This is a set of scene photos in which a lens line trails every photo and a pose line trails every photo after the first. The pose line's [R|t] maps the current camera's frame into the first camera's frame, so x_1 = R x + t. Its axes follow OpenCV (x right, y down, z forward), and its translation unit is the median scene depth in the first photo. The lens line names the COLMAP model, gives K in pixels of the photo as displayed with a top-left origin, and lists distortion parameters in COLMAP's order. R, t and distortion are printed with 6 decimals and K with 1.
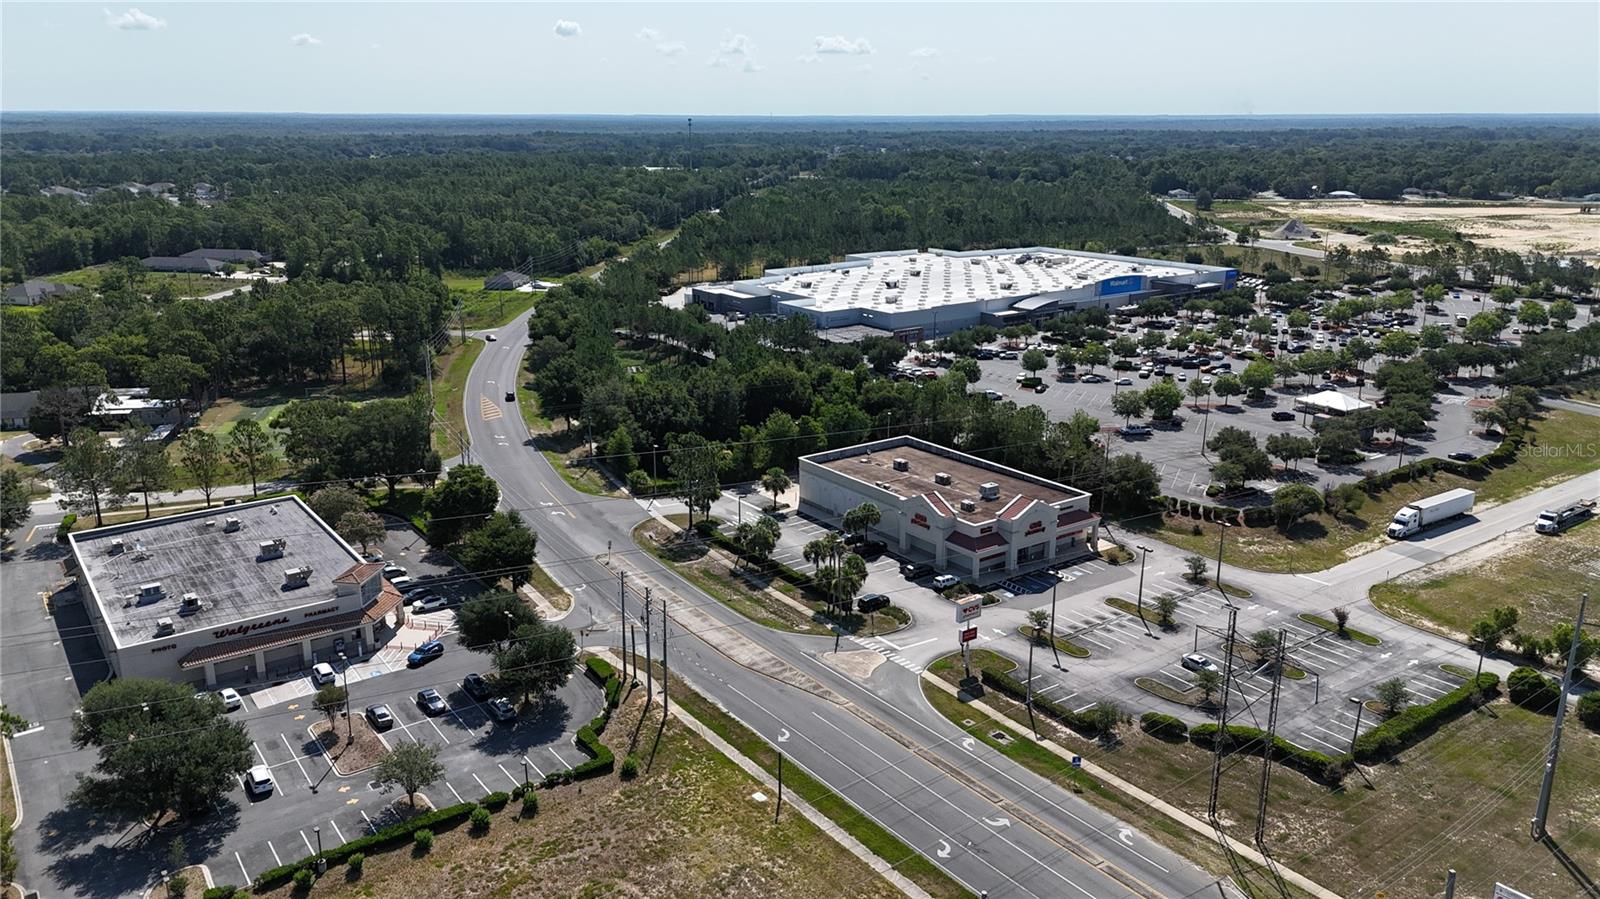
lens RADIAL K [[1190.0, 0, 793.5], [0, 1190.0, 449.8], [0, 0, 1]] dist [0.090468, -0.086837]
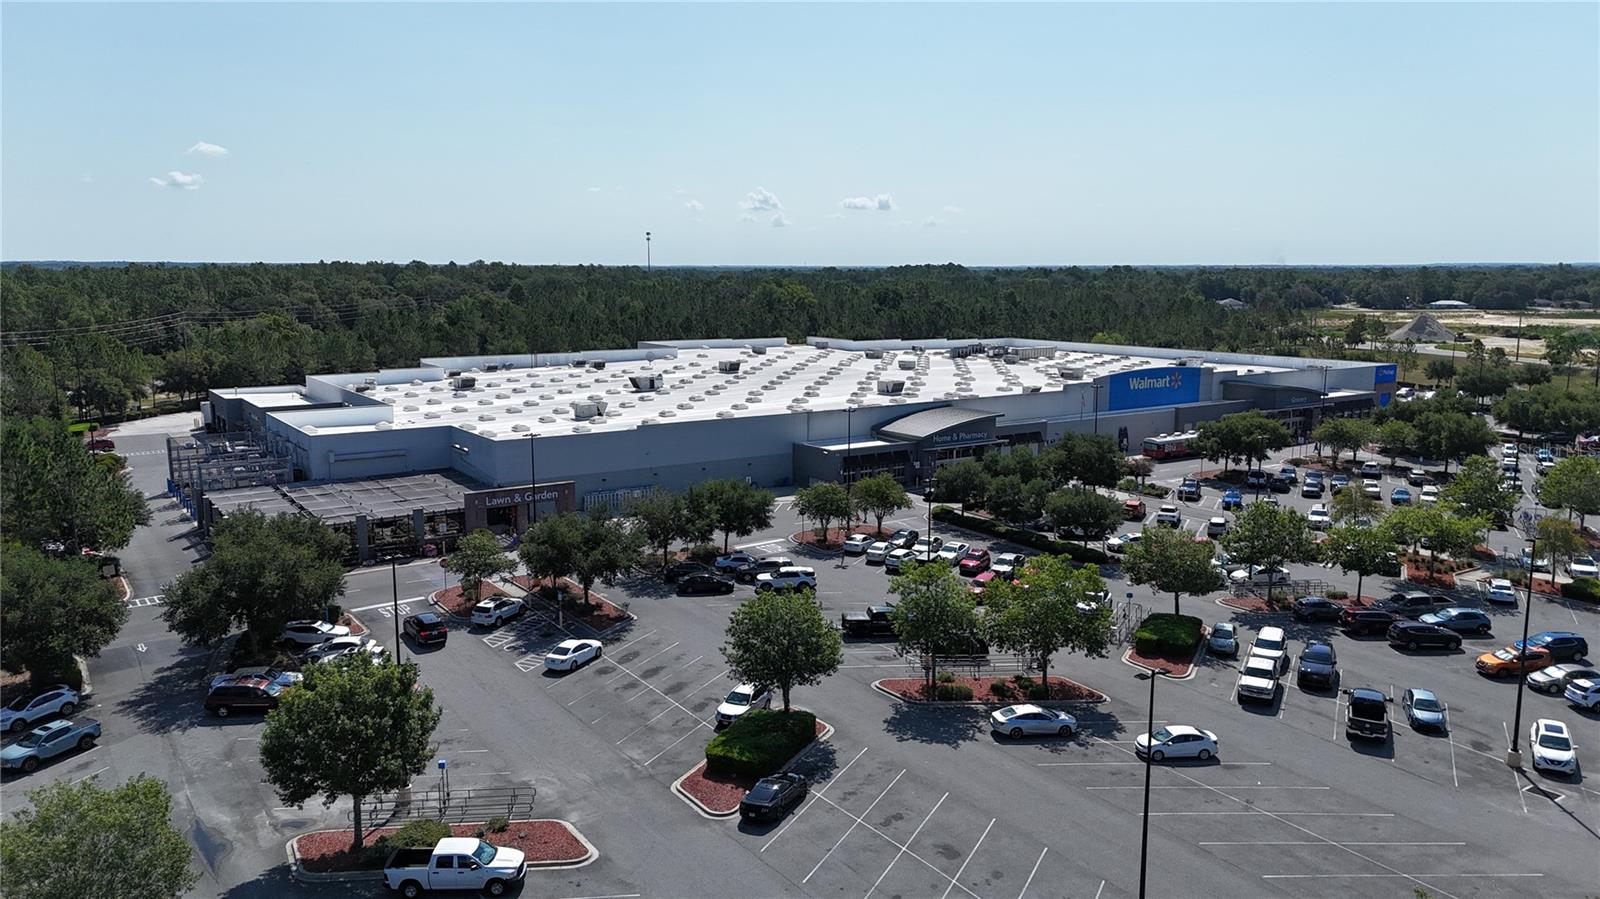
lens RADIAL K [[1190.0, 0, 793.5], [0, 1190.0, 449.8], [0, 0, 1]] dist [0.090468, -0.086837]
pose [[0.999519, 0.006116, -0.030399, 0.168569], [-0.009691, 0.992862, -0.118877, -0.066912], [0.029455, 0.119114, 0.992444, 0.614424]]
